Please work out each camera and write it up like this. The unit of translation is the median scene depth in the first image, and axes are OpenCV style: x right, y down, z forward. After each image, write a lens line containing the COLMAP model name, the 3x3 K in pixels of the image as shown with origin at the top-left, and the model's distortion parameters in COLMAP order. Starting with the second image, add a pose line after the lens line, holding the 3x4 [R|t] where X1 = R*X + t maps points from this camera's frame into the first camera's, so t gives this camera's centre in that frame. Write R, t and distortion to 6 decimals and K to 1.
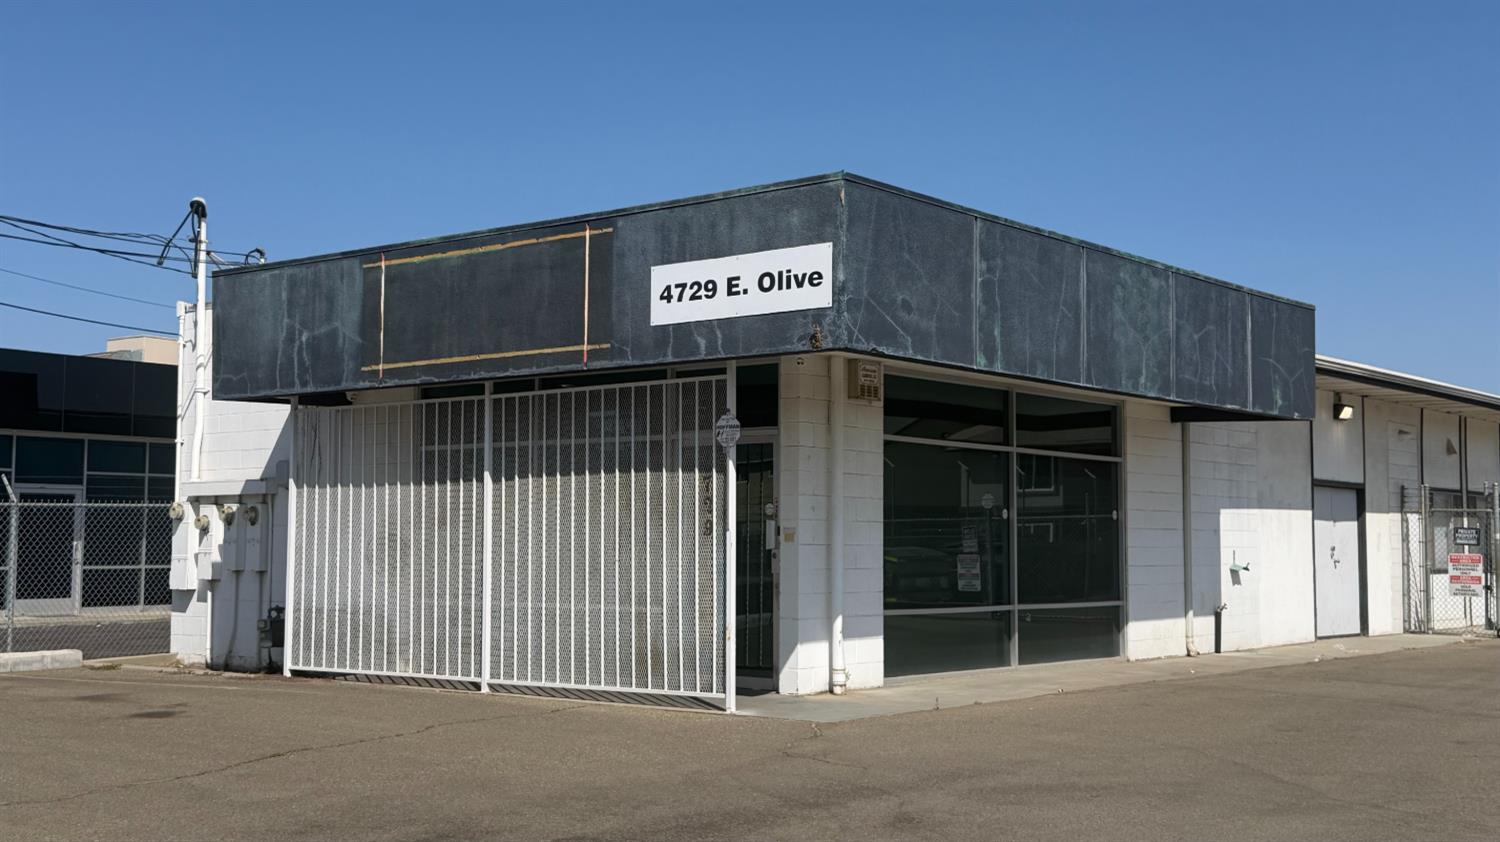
lens RADIAL K [[1668.9, 0, 750.0], [0, 1668.9, 421.0], [0, 0, 1]] dist [0.227725, -0.673296]
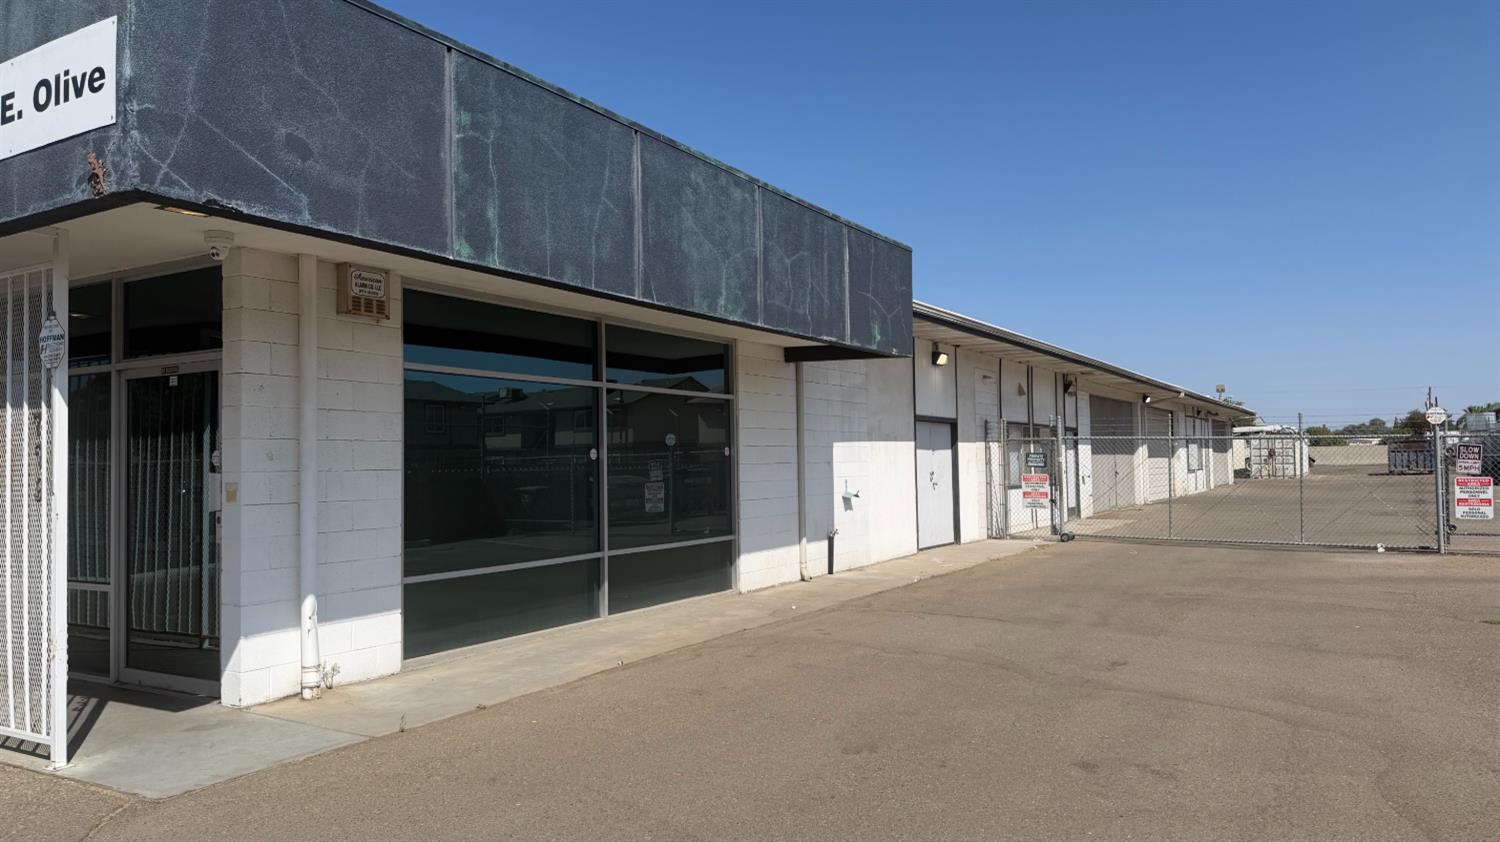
lens RADIAL K [[1076.9, 0, 750.0], [0, 1076.9, 421.0], [0, 0, 1]] dist [0.081383, -0.159858]
pose [[0.987453, -0.015013, 0.157198, 0.144398], [0.010120, 0.999440, 0.031880, 0.019080], [-0.157589, -0.029889, 0.987052, 0.400711]]
